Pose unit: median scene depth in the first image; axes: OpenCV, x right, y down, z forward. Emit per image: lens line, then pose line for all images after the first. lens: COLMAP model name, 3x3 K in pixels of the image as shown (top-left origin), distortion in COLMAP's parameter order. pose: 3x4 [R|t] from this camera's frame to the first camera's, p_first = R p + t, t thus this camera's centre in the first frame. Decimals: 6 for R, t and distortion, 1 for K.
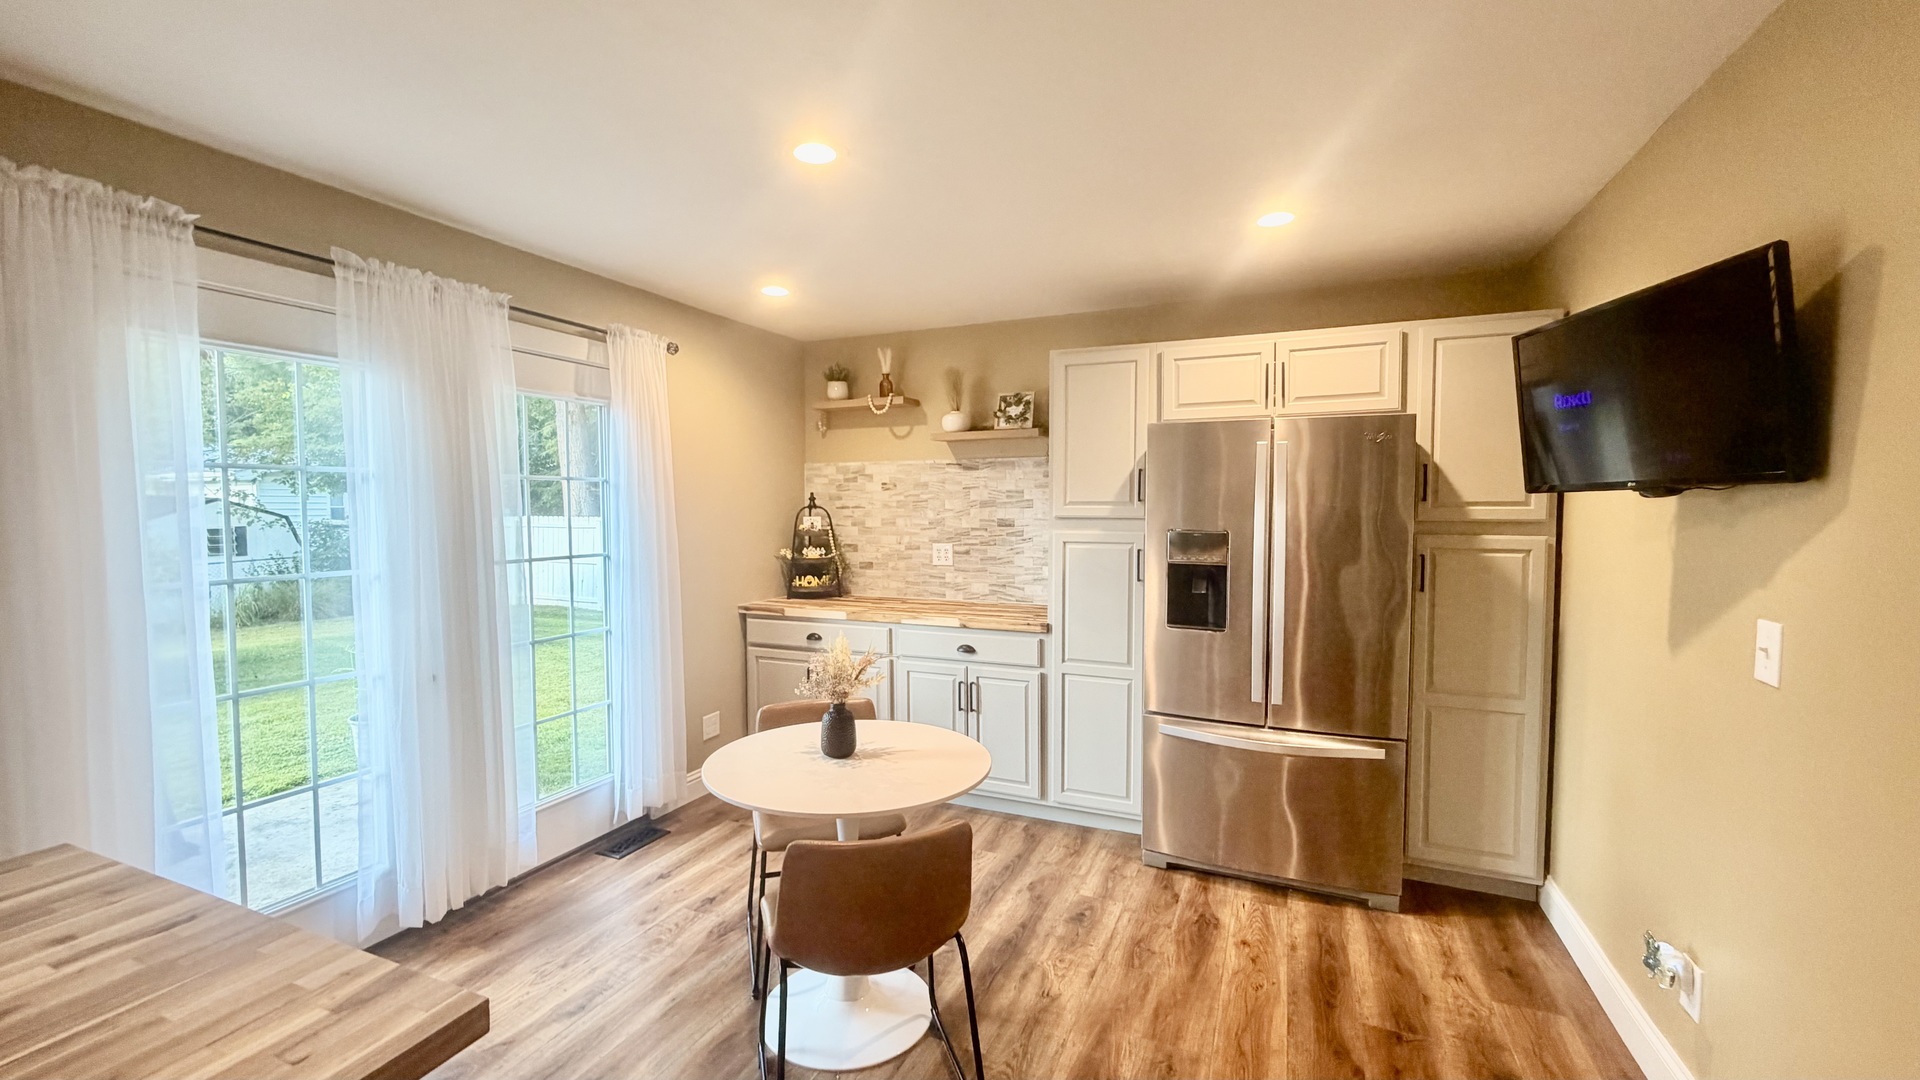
lens RADIAL K [[773.6, 0, 950.3], [0, 773.6, 545.1], [0, 0, 1]] dist [0.004185, -0.000209]
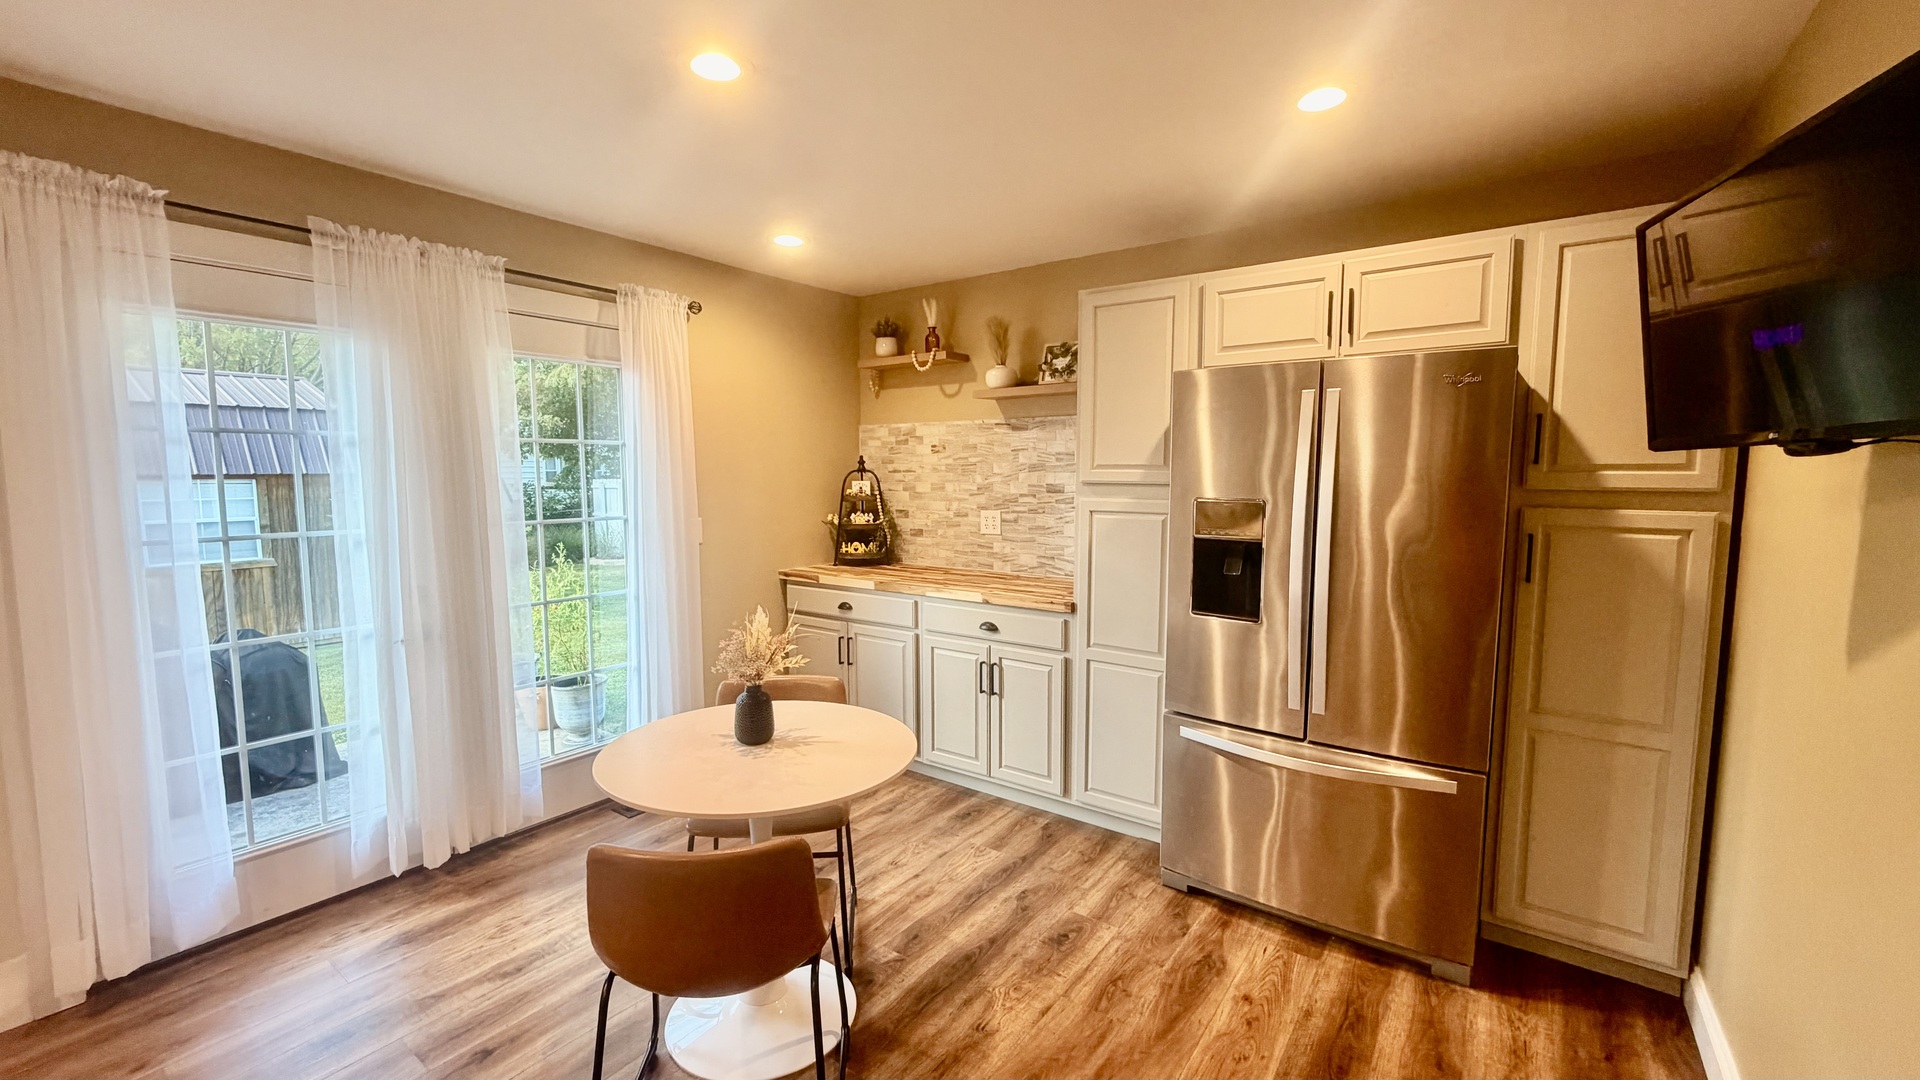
lens RADIAL K [[773.6, 0, 947.4], [0, 773.6, 543.2], [0, 0, 1]] dist [0.004185, -0.000209]
pose [[0.976137, 0.021905, -0.216049, 0.205161], [-0.012642, 0.998944, 0.044163, -0.004875], [0.216788, -0.040378, 0.975383, 0.123794]]
